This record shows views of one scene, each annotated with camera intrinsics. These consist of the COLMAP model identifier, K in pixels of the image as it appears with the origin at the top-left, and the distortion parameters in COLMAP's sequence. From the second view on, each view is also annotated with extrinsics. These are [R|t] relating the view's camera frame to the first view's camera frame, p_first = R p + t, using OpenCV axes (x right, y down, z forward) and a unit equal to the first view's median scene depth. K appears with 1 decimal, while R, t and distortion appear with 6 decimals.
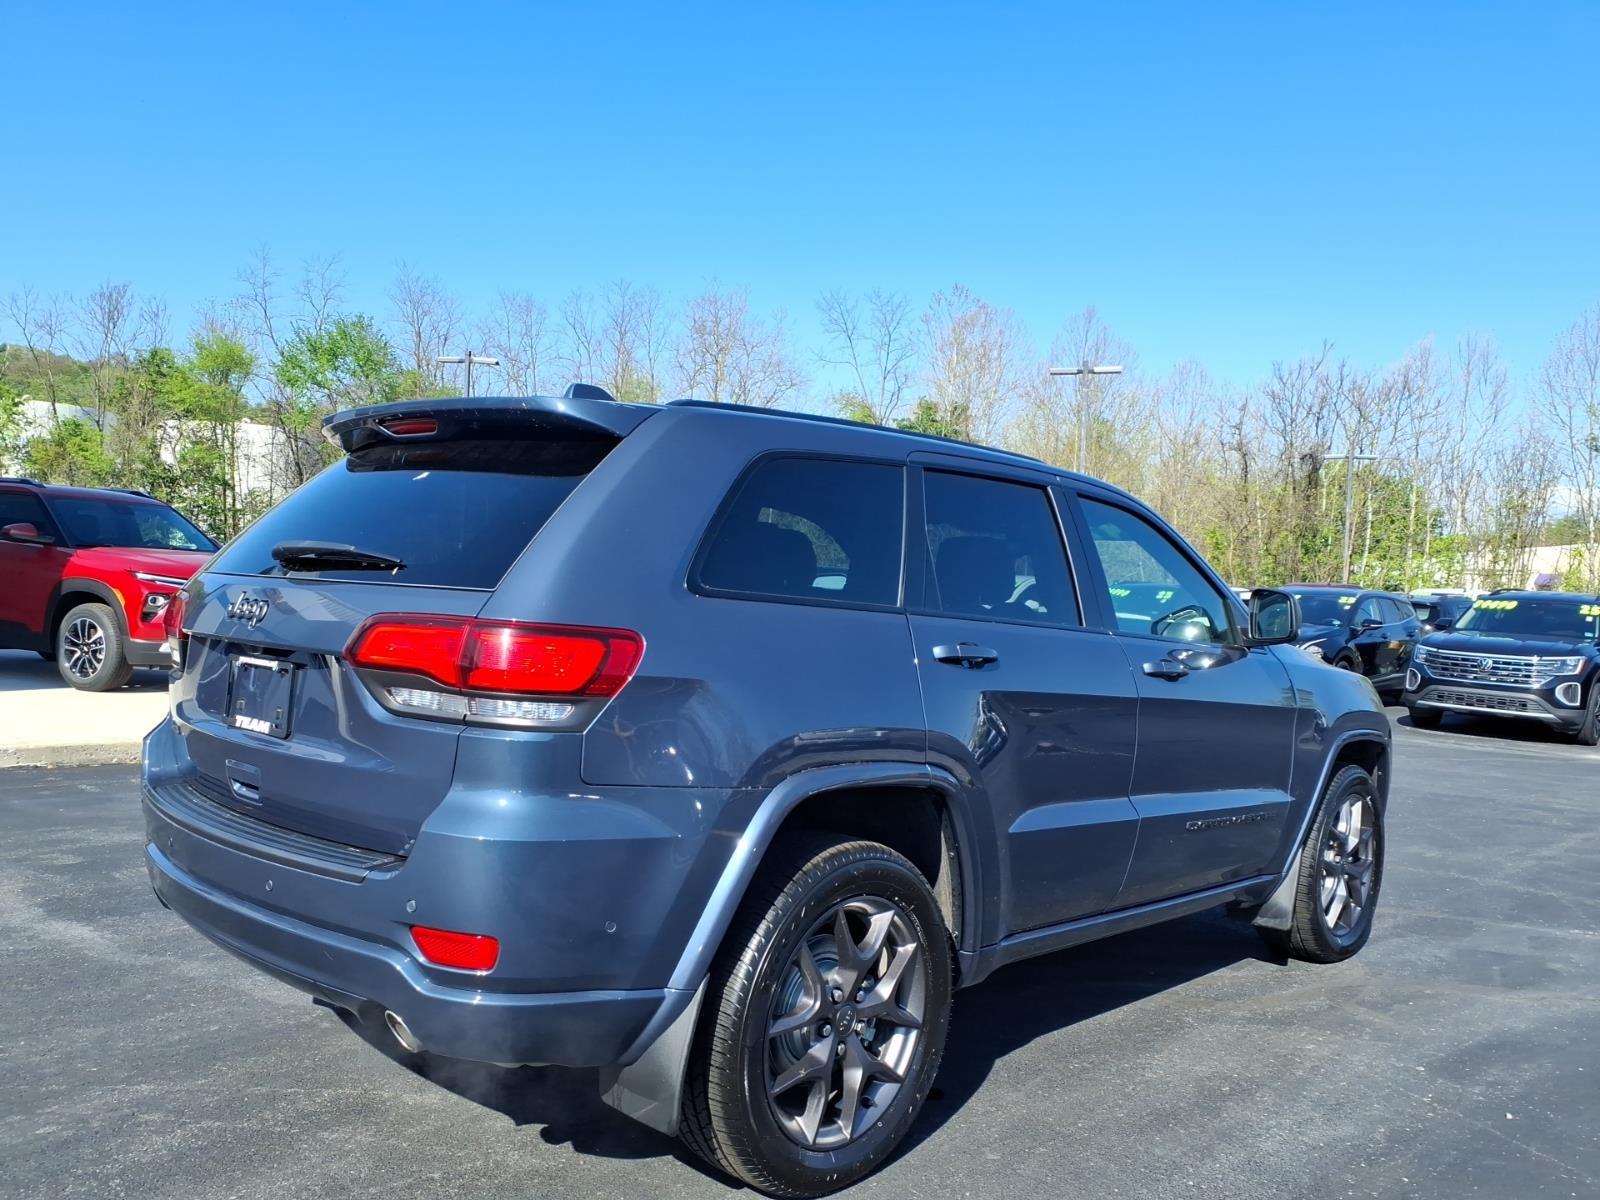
lens RADIAL K [[1291.0, 0, 794.1], [0, 1291.0, 731.4], [0, 0, 1]] dist [0.006191, -0.006807]
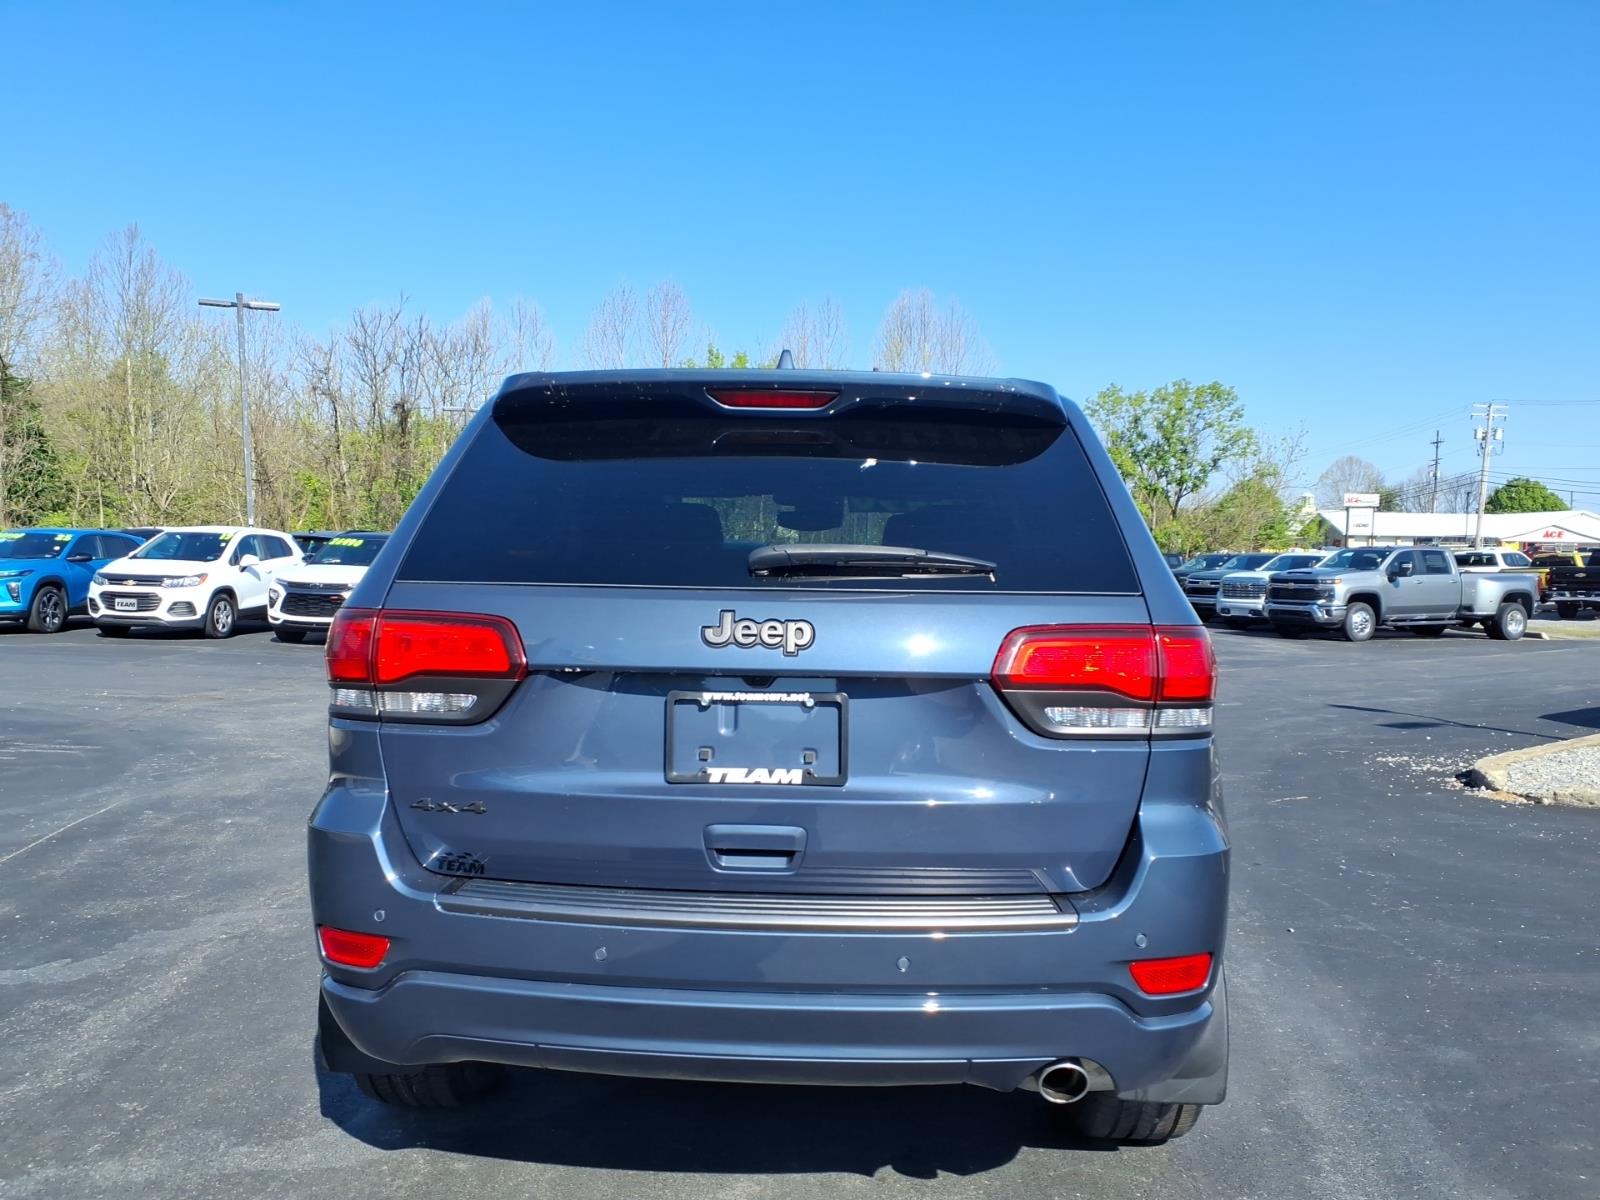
lens RADIAL K [[1270.3, 0, 781.2], [0, 1270.3, 699.0], [0, 0, 1]] dist [0.004931, -0.004649]
pose [[0.753130, -0.098103, 0.650516, -0.108057], [0.082985, 0.995087, 0.053991, -0.011037], [-0.652617, 0.013320, 0.757571, 0.047563]]
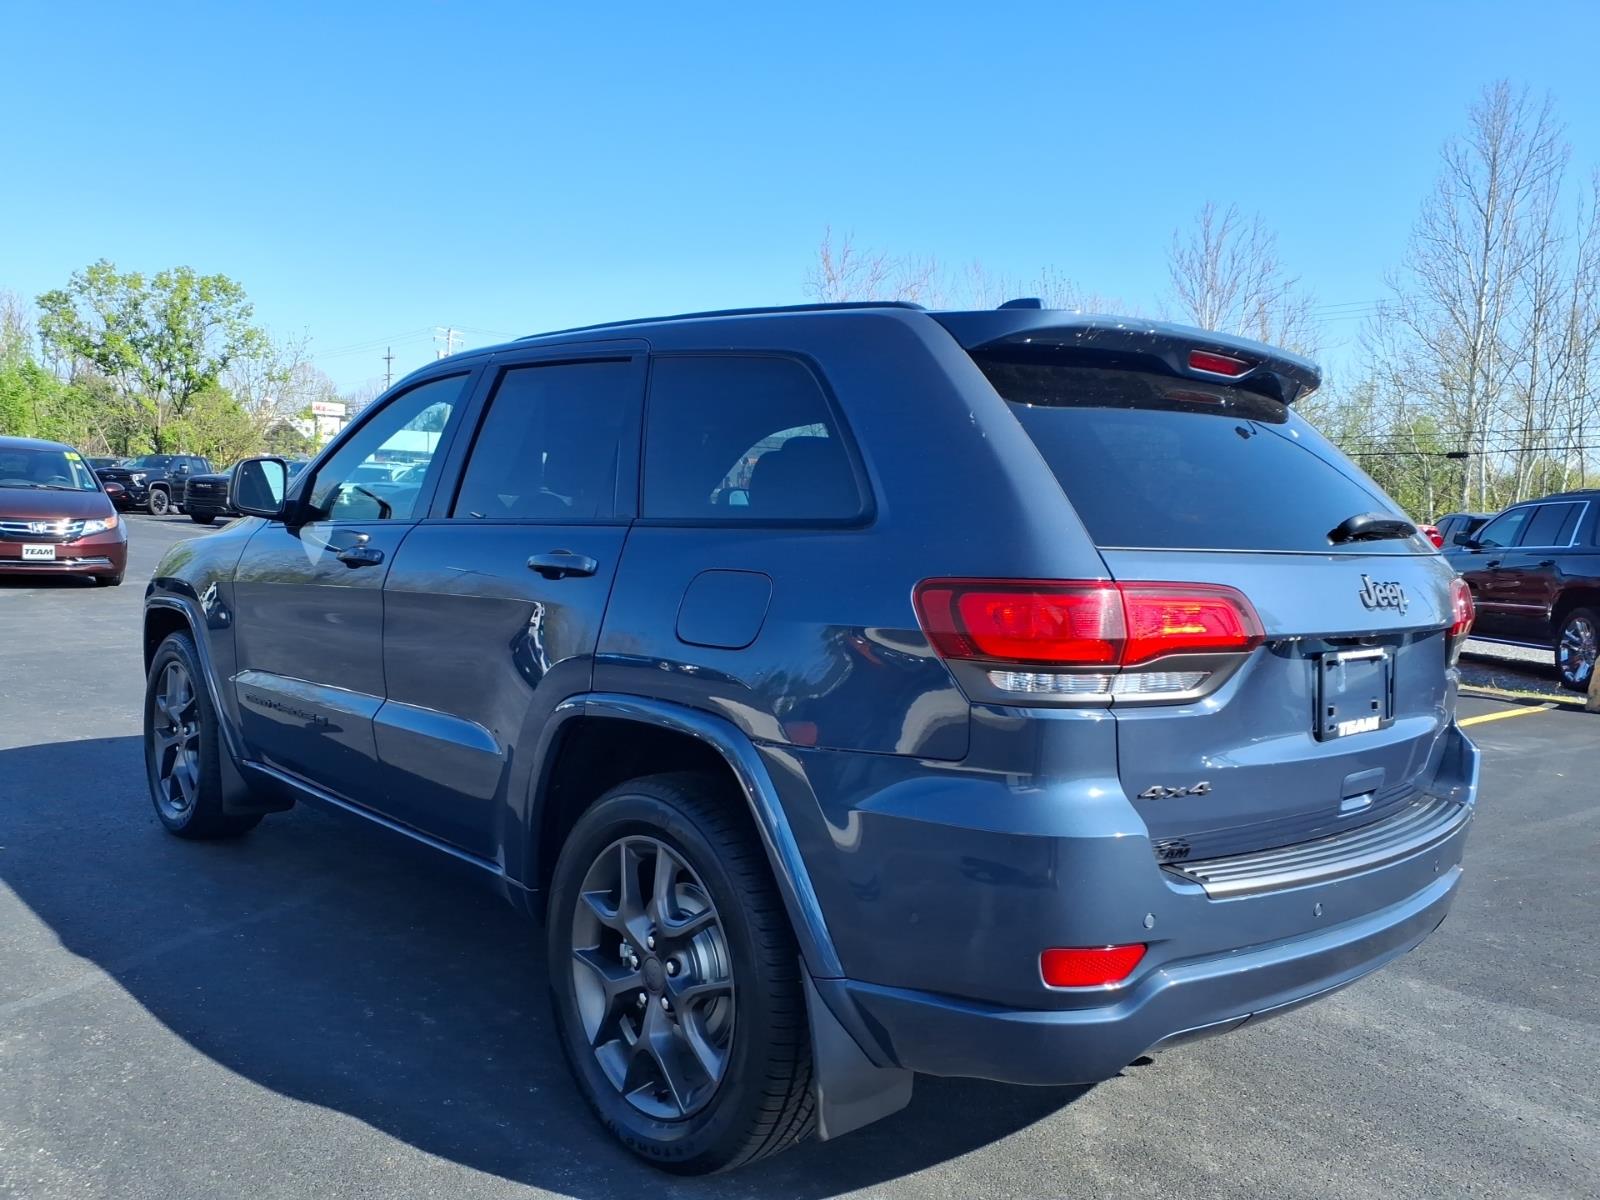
lens RADIAL K [[1270.3, 0, 781.2], [0, 1270.3, 699.0], [0, 0, 1]] dist [0.004931, -0.004649]
pose [[0.072942, -0.187929, 0.979470, -0.154904], [0.057132, 0.981261, 0.184018, -0.024756], [-0.995698, 0.042537, 0.082312, 0.161414]]
